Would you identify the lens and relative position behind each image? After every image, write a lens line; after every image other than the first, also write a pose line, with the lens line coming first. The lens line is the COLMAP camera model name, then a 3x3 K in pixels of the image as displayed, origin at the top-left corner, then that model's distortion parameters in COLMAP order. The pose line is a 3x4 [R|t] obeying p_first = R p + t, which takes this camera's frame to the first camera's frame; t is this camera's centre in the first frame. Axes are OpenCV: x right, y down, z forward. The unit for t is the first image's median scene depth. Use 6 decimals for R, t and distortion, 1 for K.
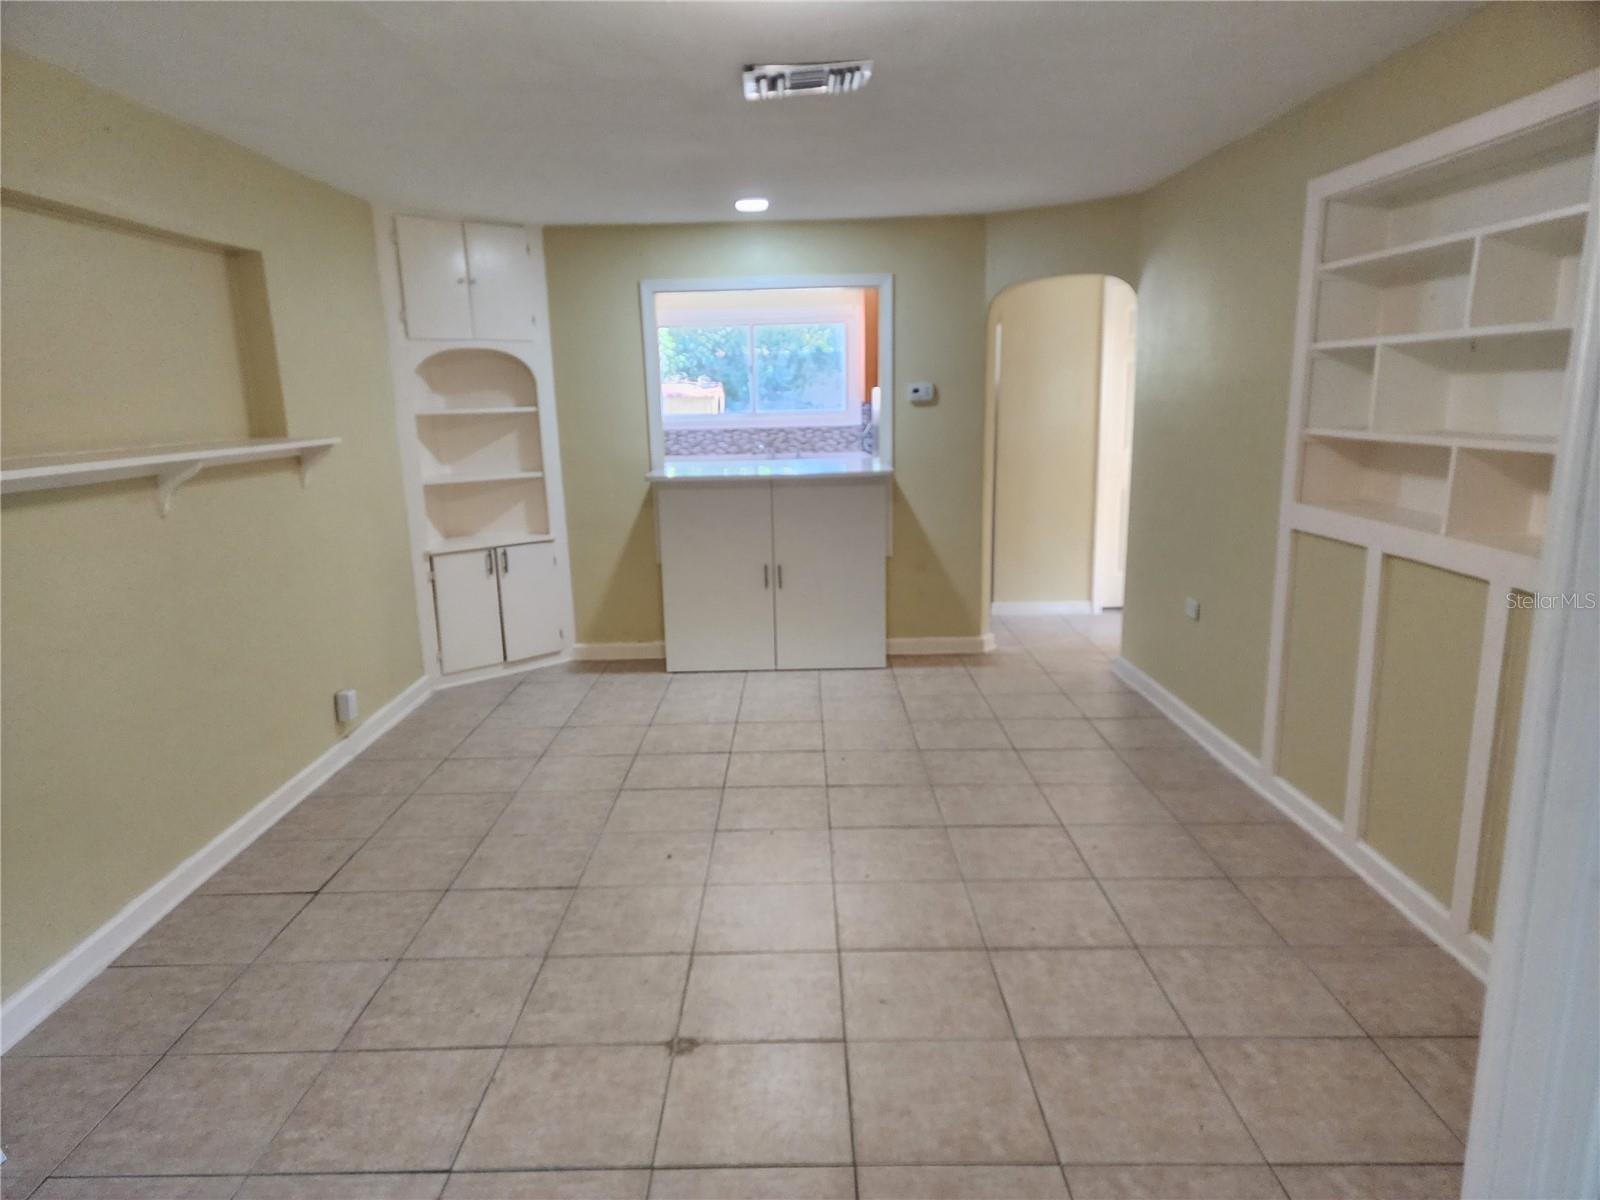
lens RADIAL K [[1070.5, 0, 800.0], [0, 1070.5, 600.0], [0, 0, 1]] dist [0.003928, 0.000247]
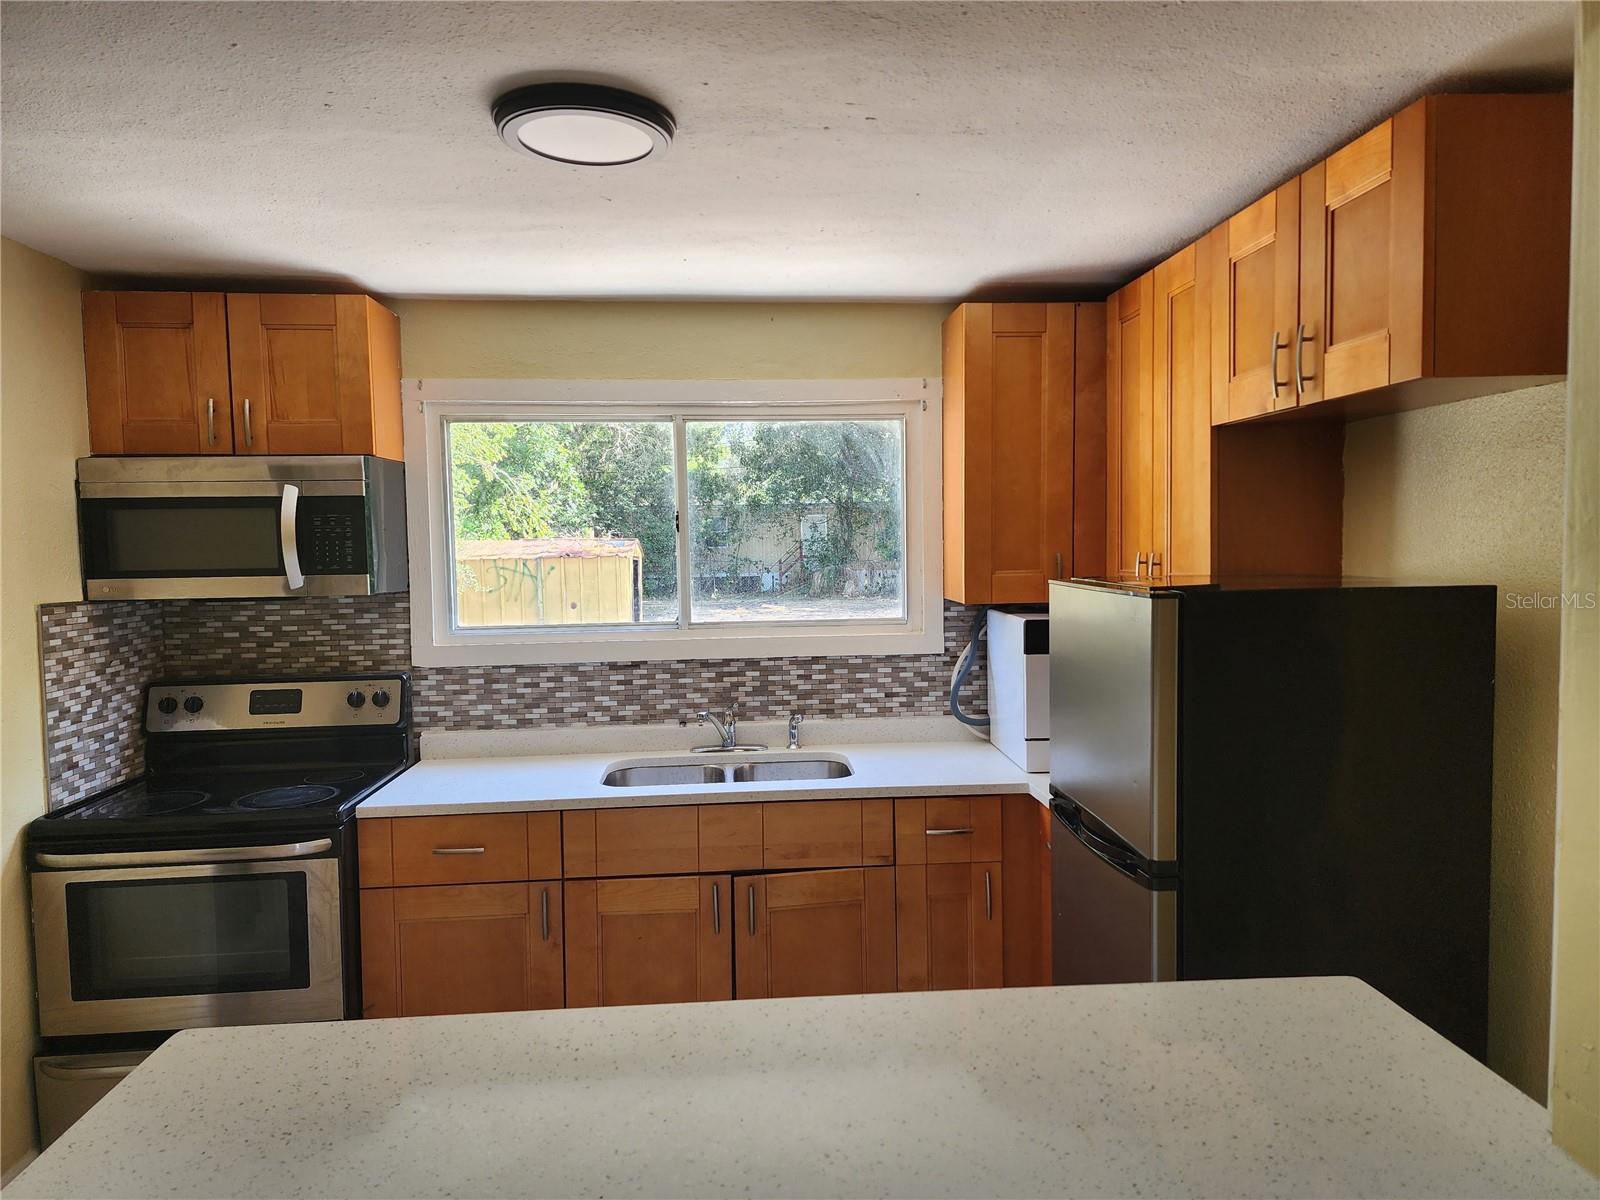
lens RADIAL K [[1070.5, 0, 800.0], [0, 1070.5, 600.0], [0, 0, 1]] dist [0.003928, 0.000247]
pose [[0.997711, 0.007658, 0.067184, -0.026464], [0.001845, 0.990114, -0.140254, -0.125420], [-0.067594, 0.140057, 0.987833, 0.591765]]
